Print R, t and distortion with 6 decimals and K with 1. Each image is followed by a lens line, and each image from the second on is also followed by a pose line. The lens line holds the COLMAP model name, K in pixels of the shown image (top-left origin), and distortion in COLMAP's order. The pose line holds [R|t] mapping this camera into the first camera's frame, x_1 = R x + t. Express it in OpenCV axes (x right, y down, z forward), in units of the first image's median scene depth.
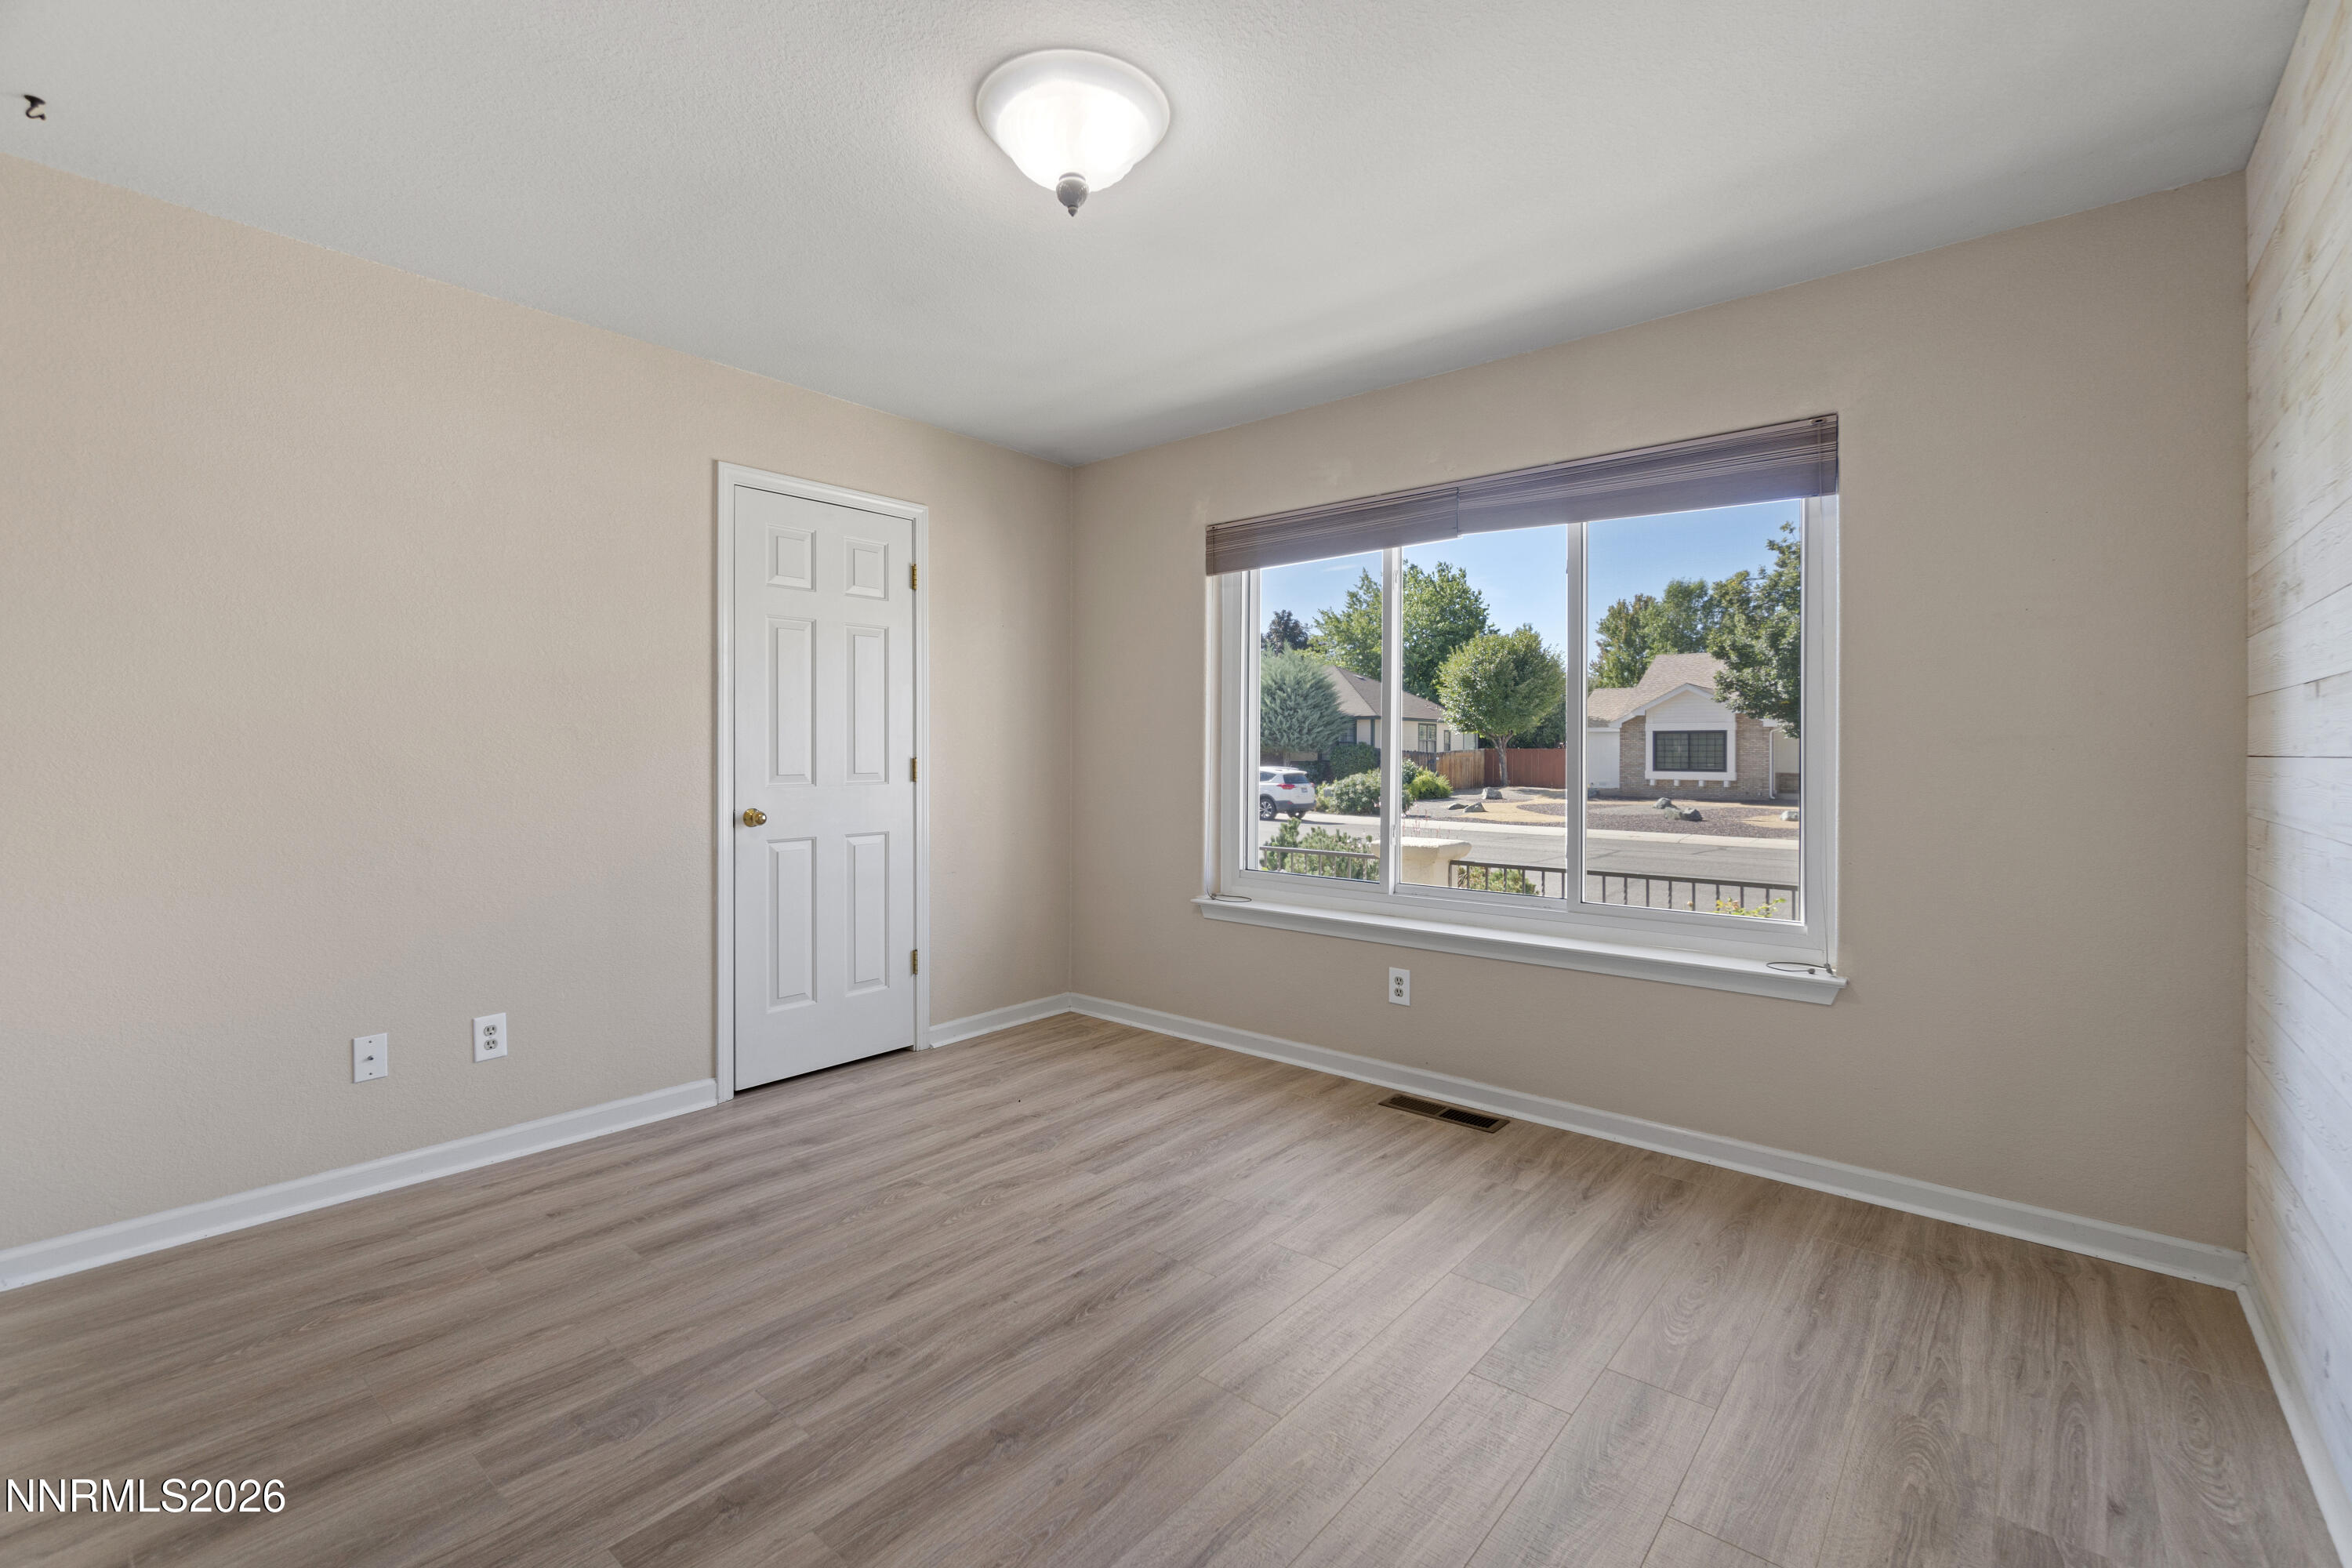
lens RADIAL K [[1015.1, 0, 1166.5], [0, 1015.1, 777.0], [0, 0, 1]] dist [-0.002925, 0.000467]
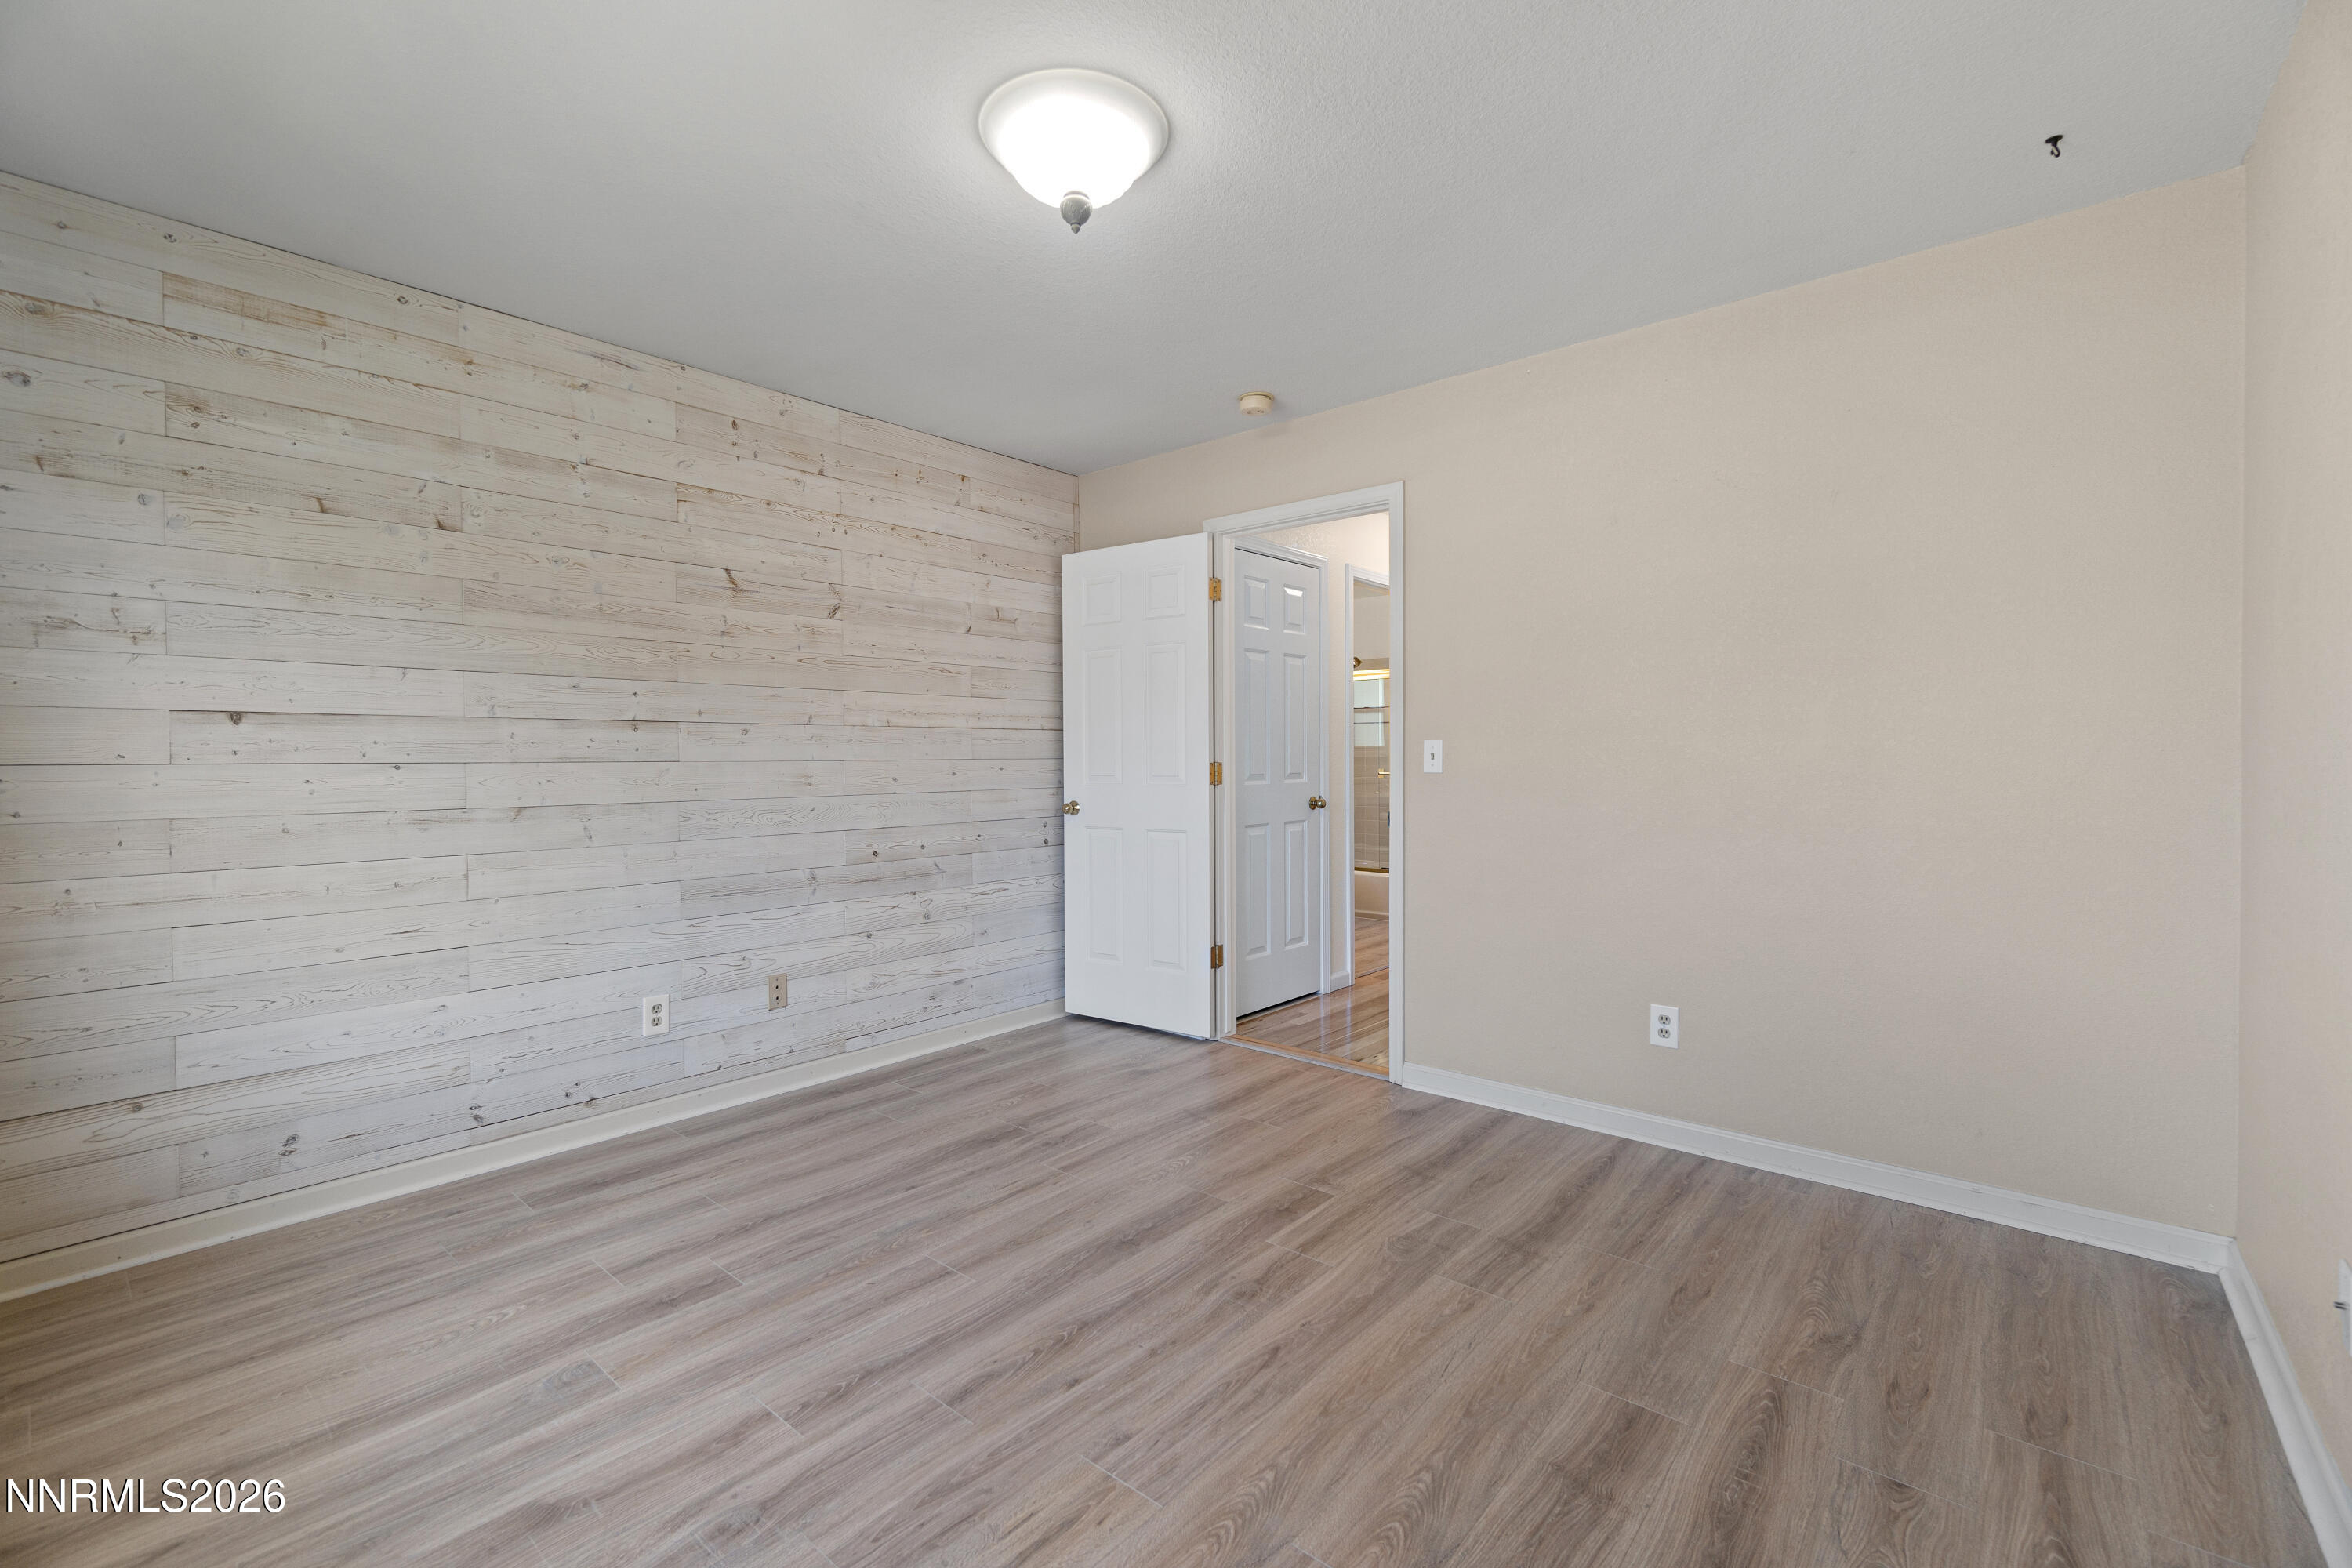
lens RADIAL K [[1015.1, 0, 1166.5], [0, 1015.1, 777.0], [0, 0, 1]] dist [-0.002925, 0.000467]
pose [[-0.999920, 0.000518, 0.012672, -0.196916], [0.000978, 0.999342, 0.036266, -0.042726], [-0.012645, 0.036276, -0.999262, 2.040315]]
